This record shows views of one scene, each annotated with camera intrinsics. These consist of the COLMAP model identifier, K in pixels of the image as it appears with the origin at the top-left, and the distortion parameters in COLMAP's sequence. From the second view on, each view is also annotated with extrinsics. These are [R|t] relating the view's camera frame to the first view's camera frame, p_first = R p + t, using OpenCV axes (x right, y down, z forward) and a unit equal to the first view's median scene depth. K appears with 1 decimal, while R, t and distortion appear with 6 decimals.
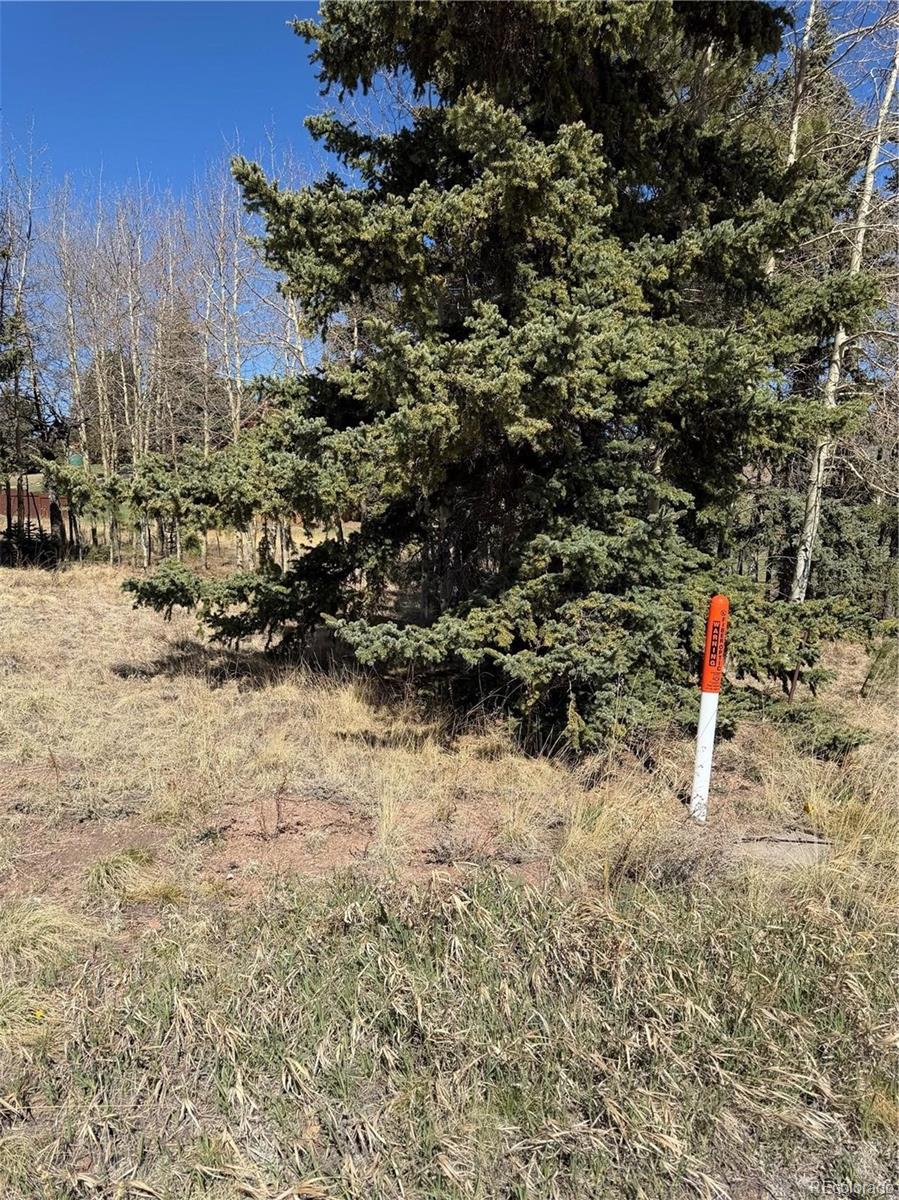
lens RADIAL K [[848.6, 0, 447.1], [0, 848.6, 611.1], [0, 0, 1]] dist [0.190461, -0.351179]
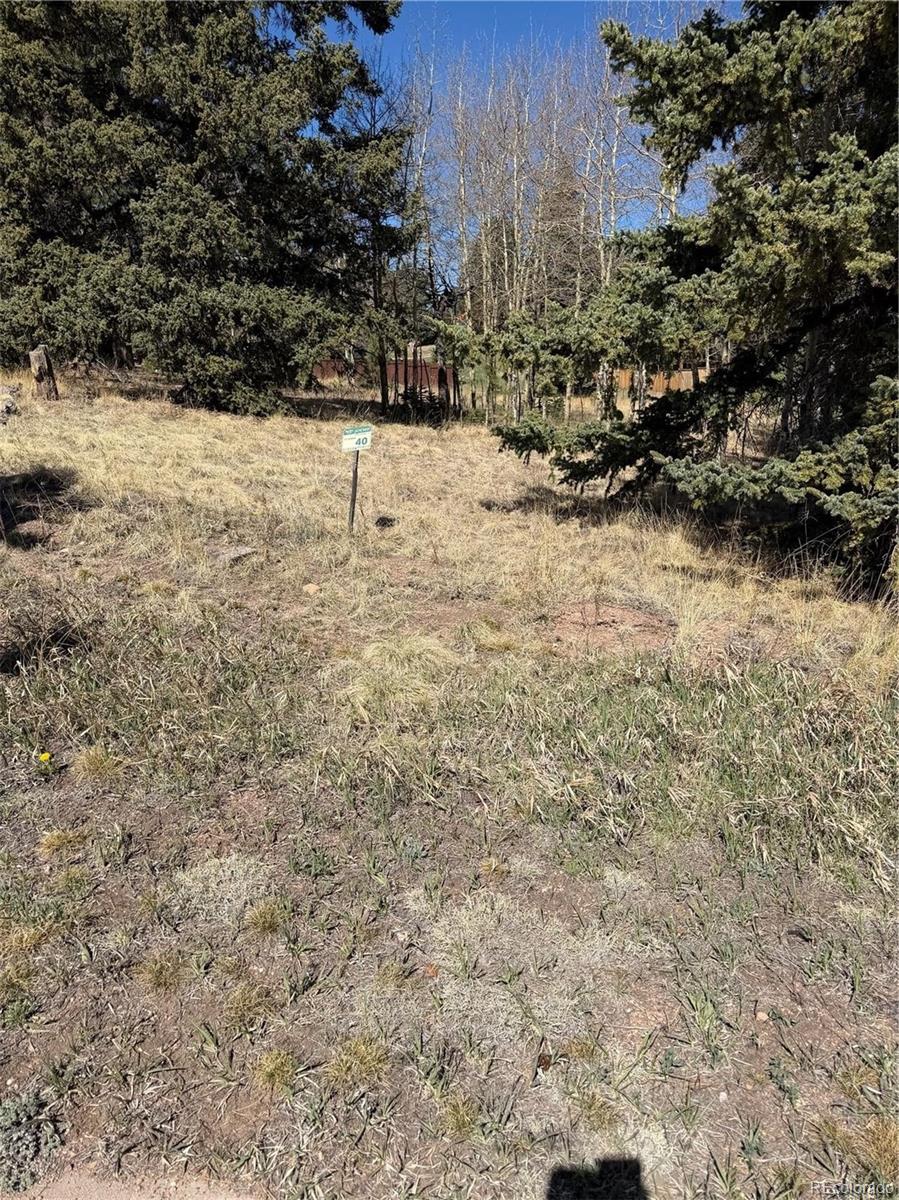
lens RADIAL K [[843.8, 0, 456.0], [0, 843.8, 600.1], [0, 0, 1]] dist [0.057785, -0.056326]
pose [[0.918948, 0.094097, -0.382989, 0.050722], [-0.038604, 0.987917, 0.150097, 0.032718], [0.392485, -0.123147, 0.911477, -0.110423]]
